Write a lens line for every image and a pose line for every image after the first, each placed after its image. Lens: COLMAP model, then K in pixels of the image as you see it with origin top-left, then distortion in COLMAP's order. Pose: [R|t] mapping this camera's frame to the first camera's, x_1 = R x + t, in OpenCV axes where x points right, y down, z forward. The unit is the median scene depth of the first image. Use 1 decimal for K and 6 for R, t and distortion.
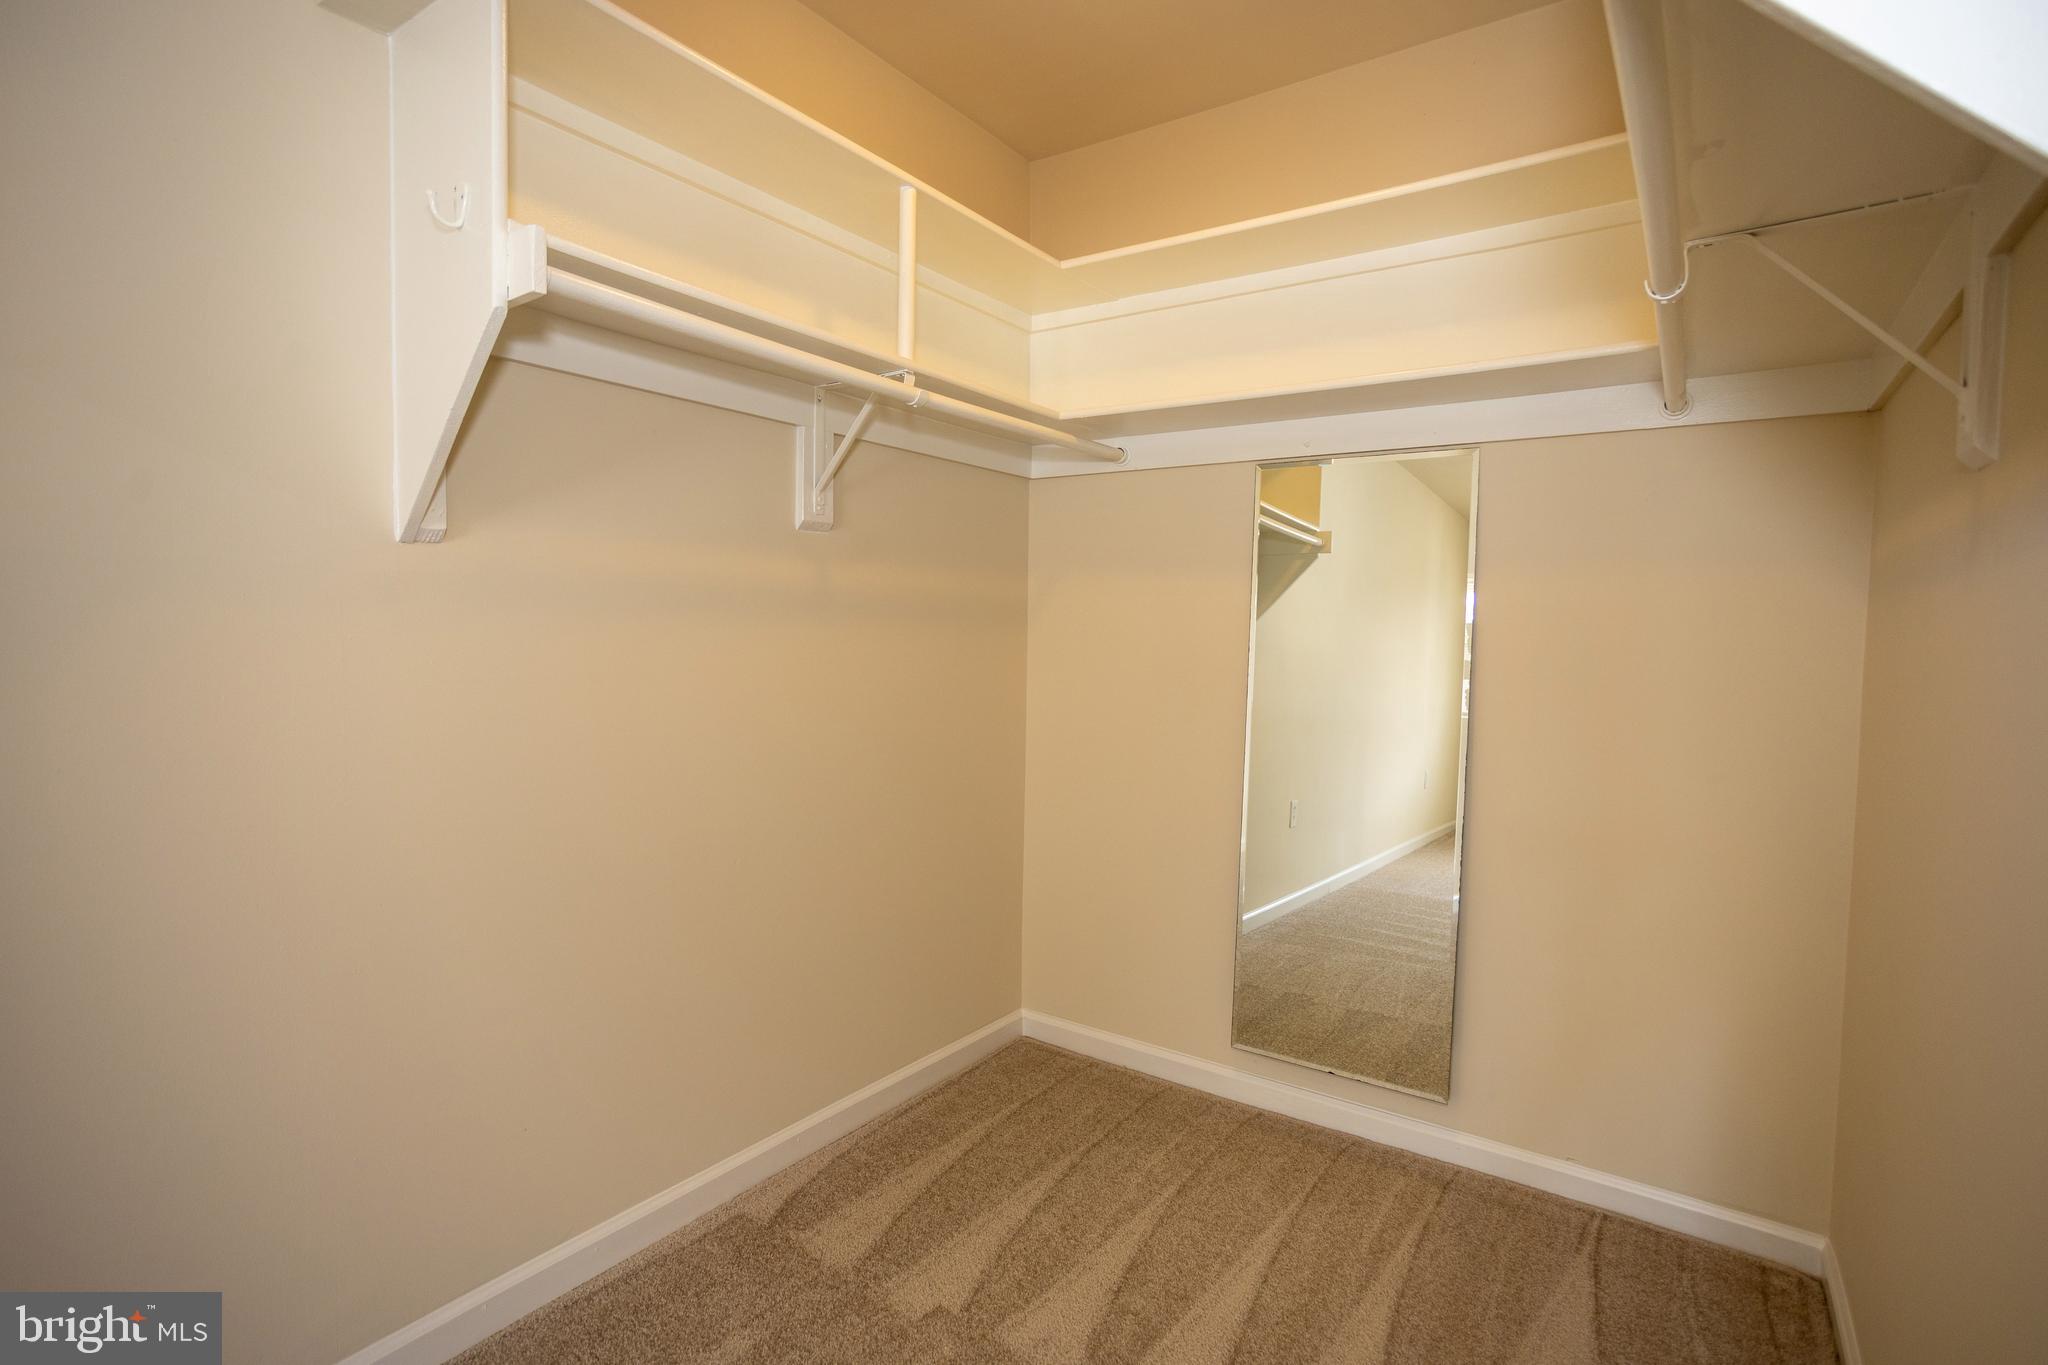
lens RADIAL K [[985.9, 0, 1013.9], [0, 985.9, 673.6], [0, 0, 1]] dist [-0.055933, 0.034128]
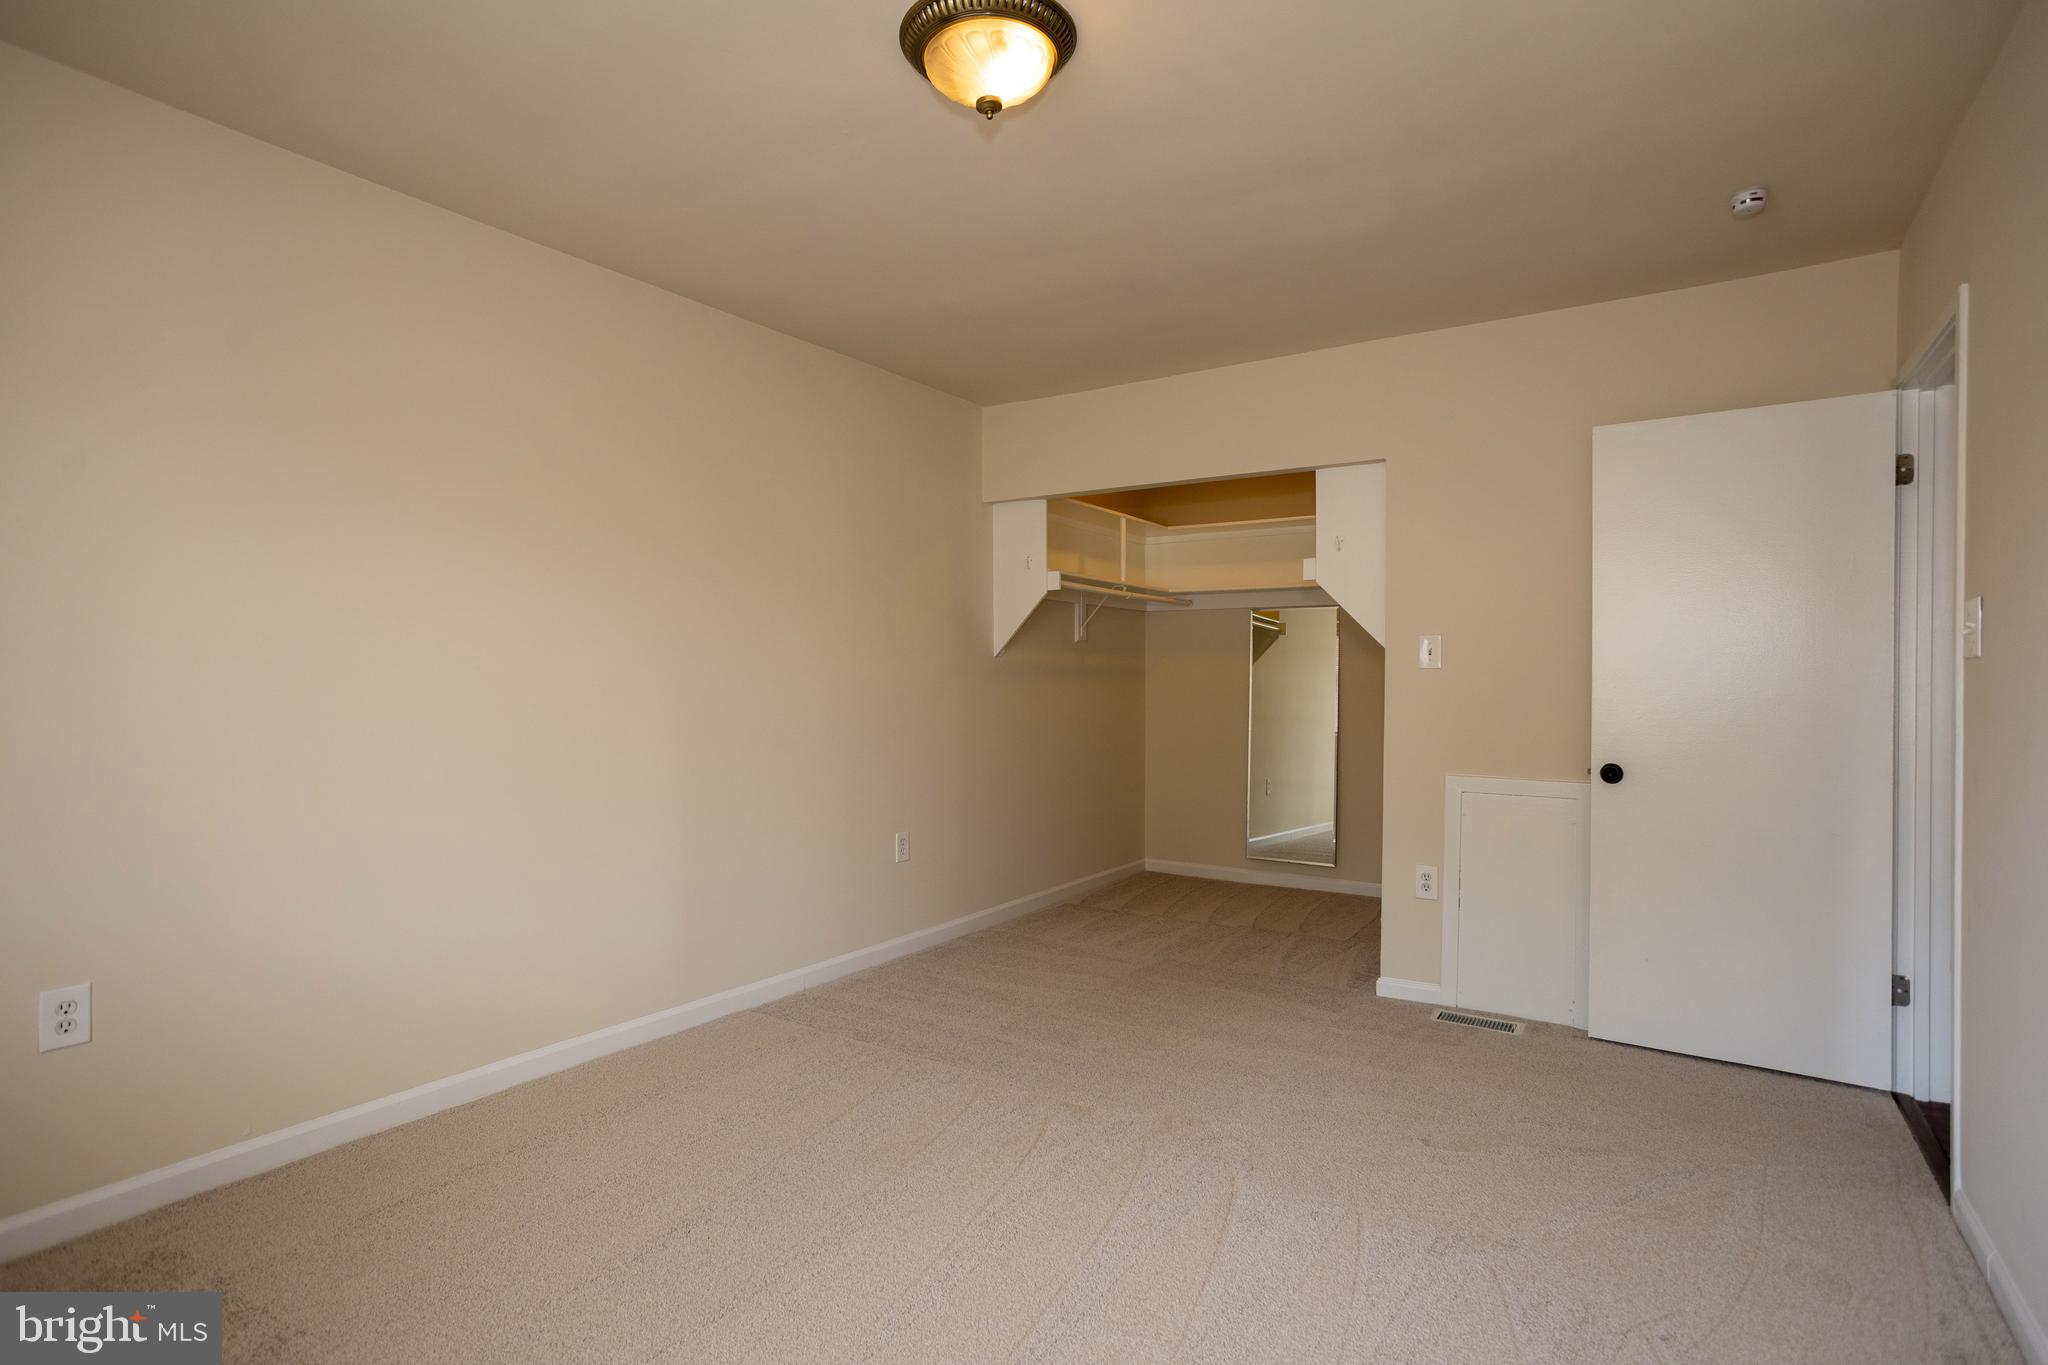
lens RADIAL K [[985.9, 0, 1013.9], [0, 985.9, 673.6], [0, 0, 1]] dist [-0.055933, 0.034128]
pose [[0.999447, -0.010278, 0.031623, -0.377081], [0.011818, 0.998733, -0.048907, 0.046542], [-0.031081, 0.049253, 0.998303, -1.270382]]
